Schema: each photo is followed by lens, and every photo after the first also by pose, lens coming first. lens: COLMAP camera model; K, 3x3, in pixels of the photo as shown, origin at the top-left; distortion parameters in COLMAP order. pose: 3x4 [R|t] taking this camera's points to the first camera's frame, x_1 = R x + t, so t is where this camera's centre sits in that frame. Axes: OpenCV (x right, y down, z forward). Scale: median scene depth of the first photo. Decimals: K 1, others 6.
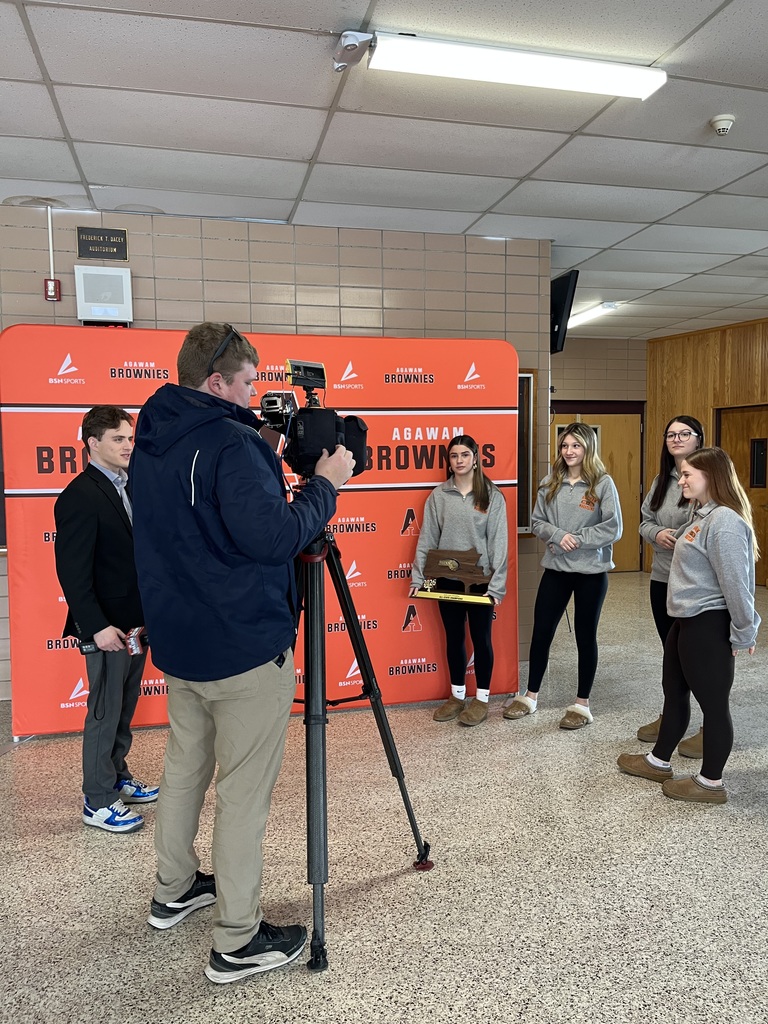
lens RADIAL K [[777.1, 0, 384.3], [0, 777.1, 511.5], [0, 0, 1]] dist [0.011767, -0.017074]
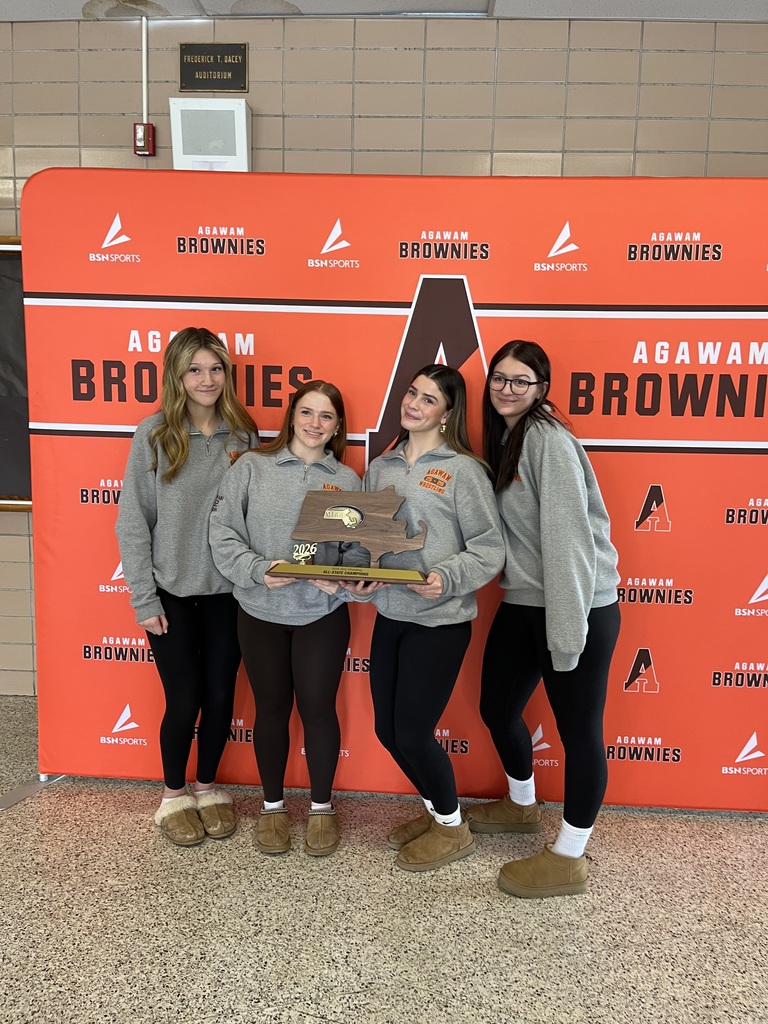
lens RADIAL K [[777.1, 0, 386.6], [0, 777.1, 515.5], [0, 0, 1]] dist [0.011767, -0.017074]
pose [[0.956368, 0.075155, -0.282333, 0.007087], [-0.052988, 0.994941, 0.085356, -0.019854], [0.287320, -0.066672, 0.955512, 0.393959]]
